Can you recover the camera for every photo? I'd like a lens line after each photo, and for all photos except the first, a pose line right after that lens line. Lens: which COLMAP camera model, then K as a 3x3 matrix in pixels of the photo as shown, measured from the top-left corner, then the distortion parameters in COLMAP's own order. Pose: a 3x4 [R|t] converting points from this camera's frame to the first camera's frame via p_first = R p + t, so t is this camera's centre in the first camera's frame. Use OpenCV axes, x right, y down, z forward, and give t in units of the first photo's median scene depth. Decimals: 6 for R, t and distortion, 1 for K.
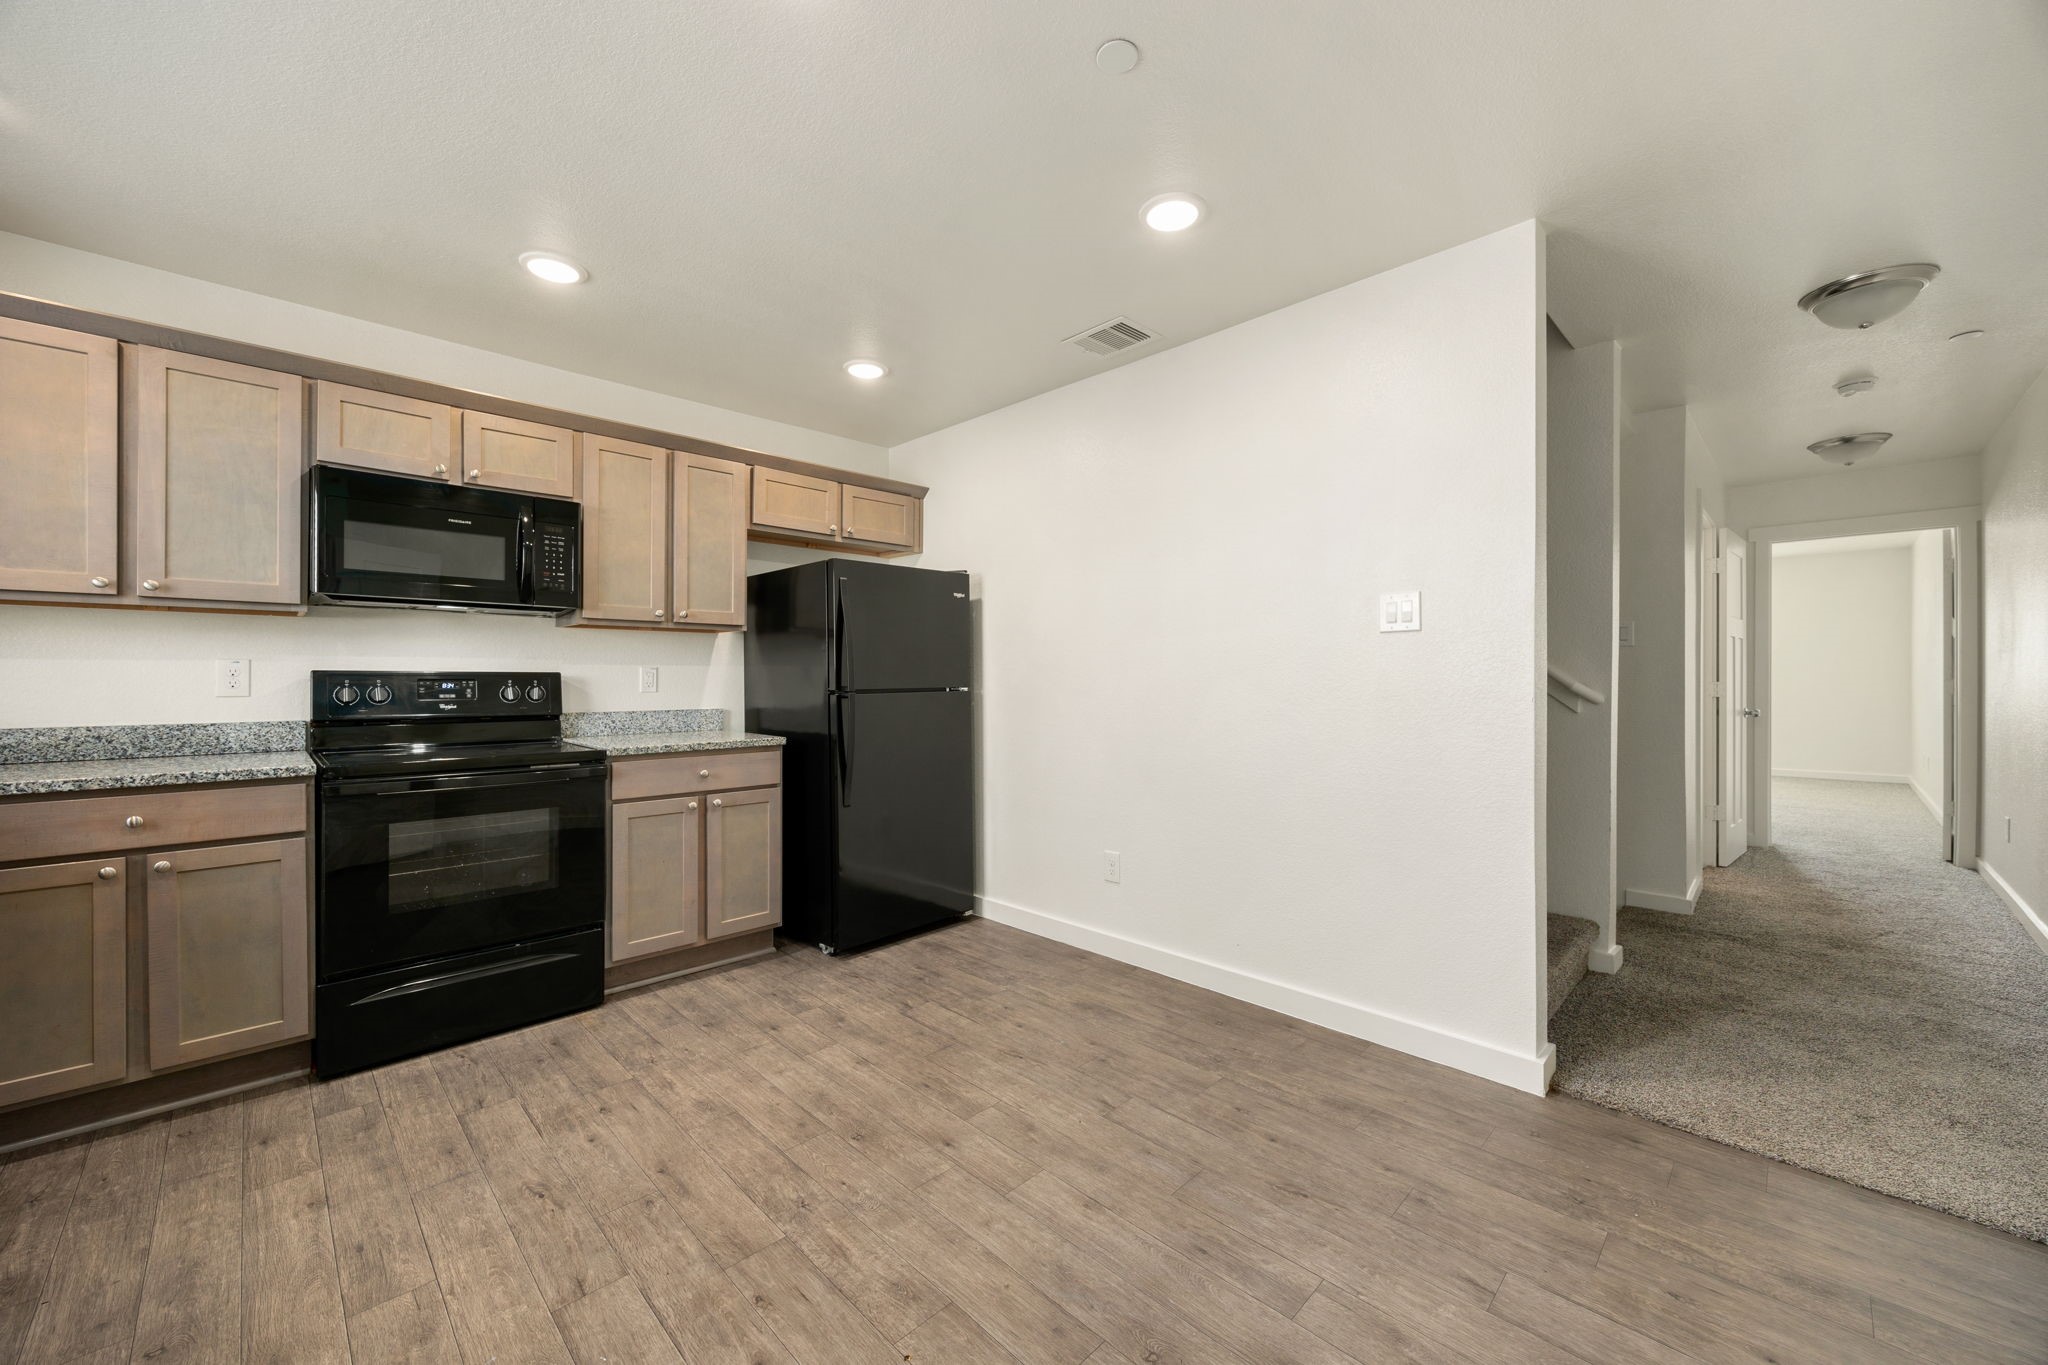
lens RADIAL K [[784.3, 0, 1021.3], [0, 784.3, 679.7], [0, 0, 1]] dist [-0.002328, -0.000586]
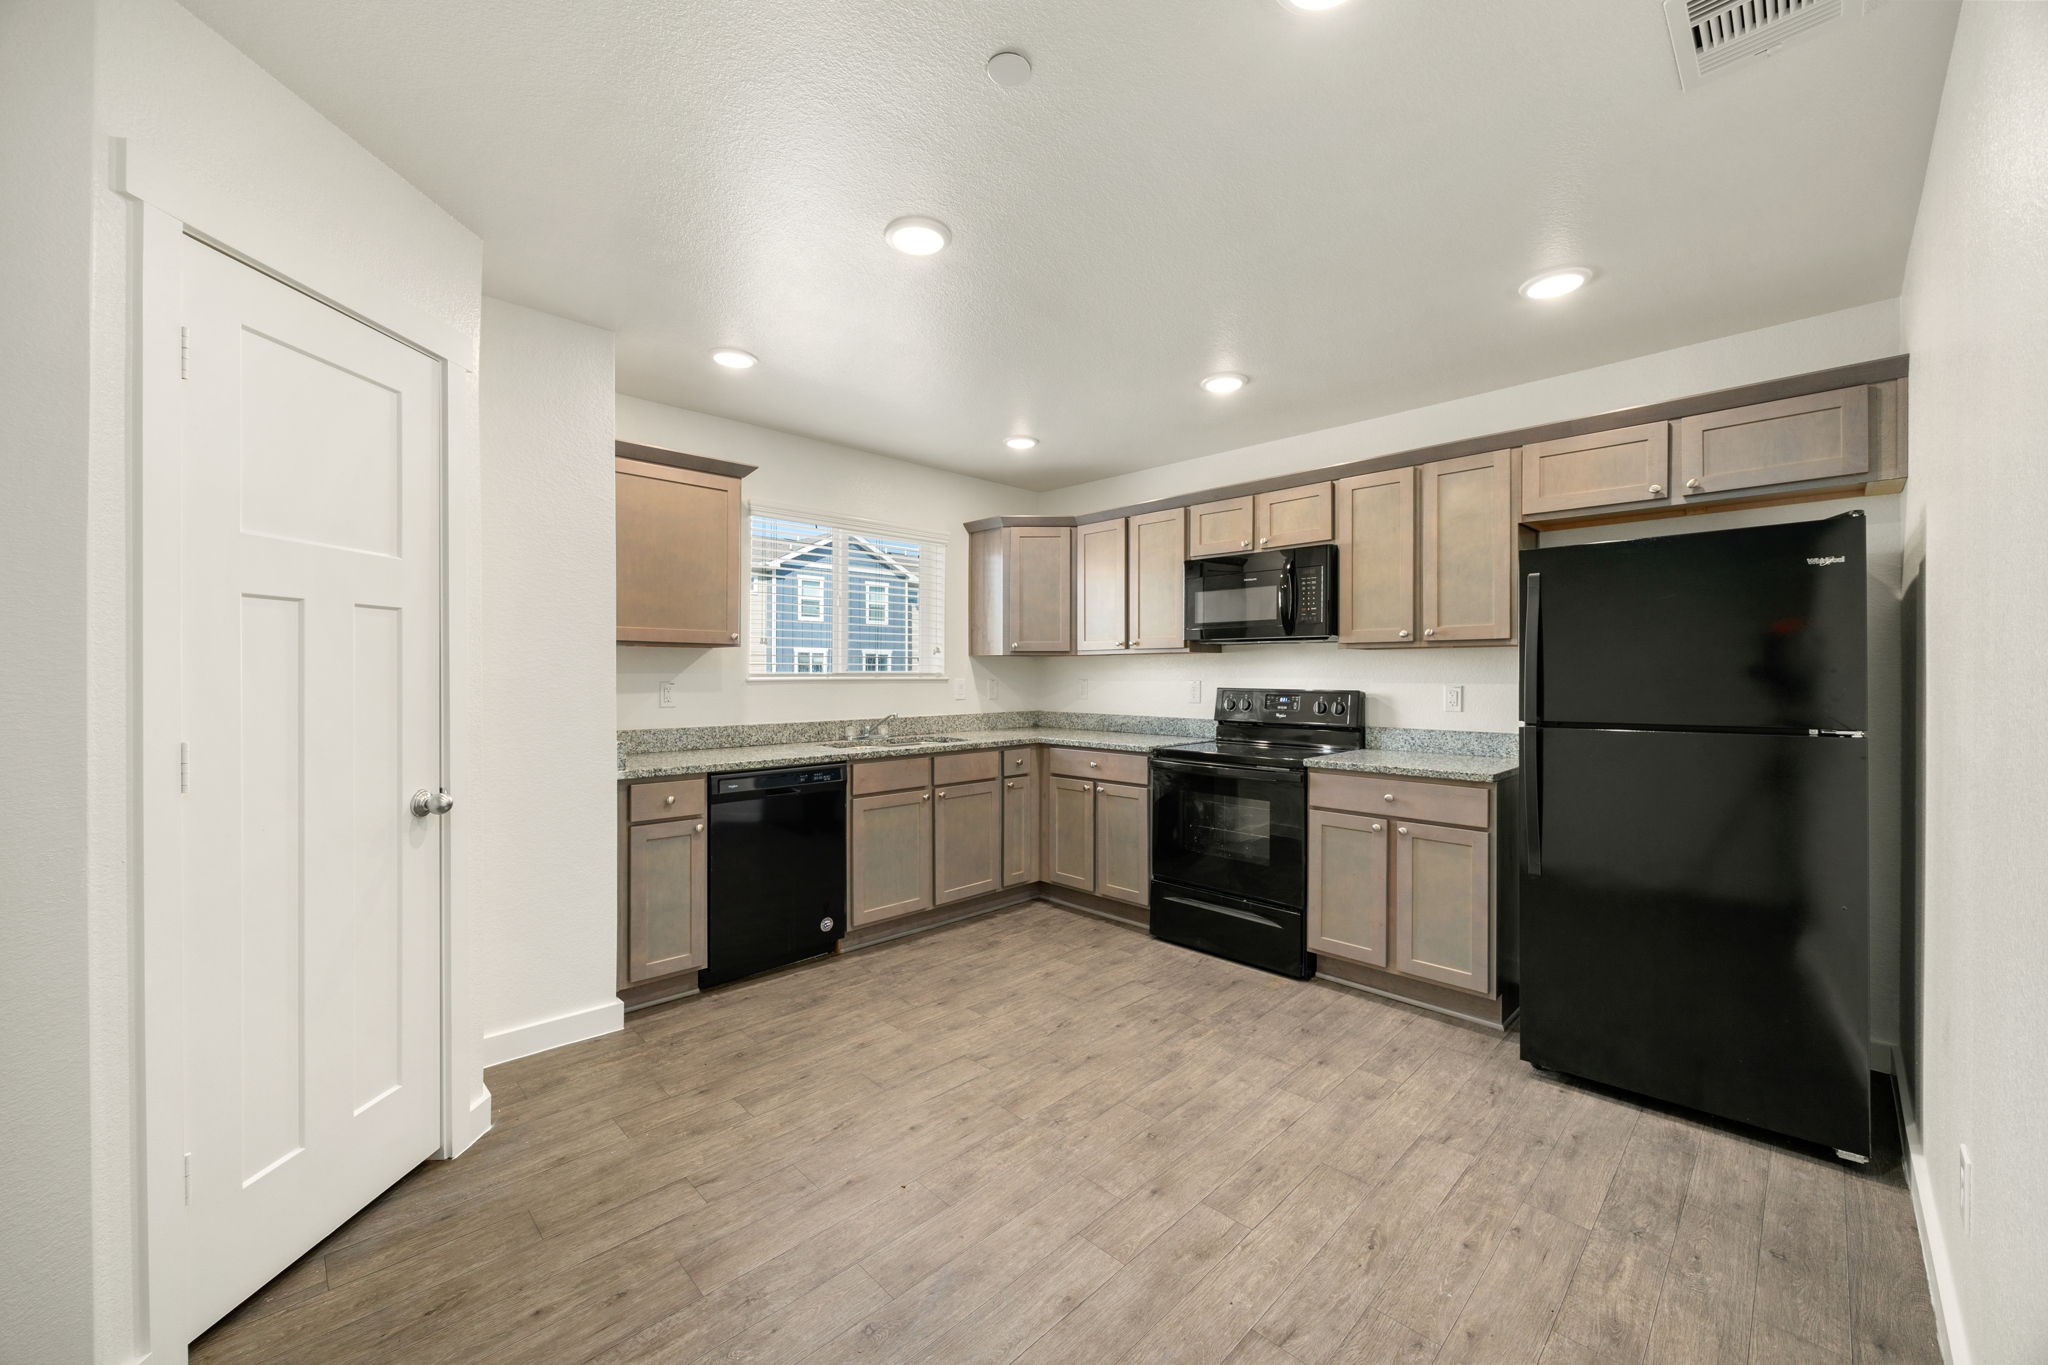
lens RADIAL K [[784.3, 0, 1021.7], [0, 784.3, 677.0], [0, 0, 1]] dist [-0.002328, -0.000586]
pose [[-0.010021, 0.004607, -0.999939, 0.637433], [-0.002268, 0.999987, 0.004630, -0.038160], [0.999947, 0.002314, -0.010011, 0.609969]]
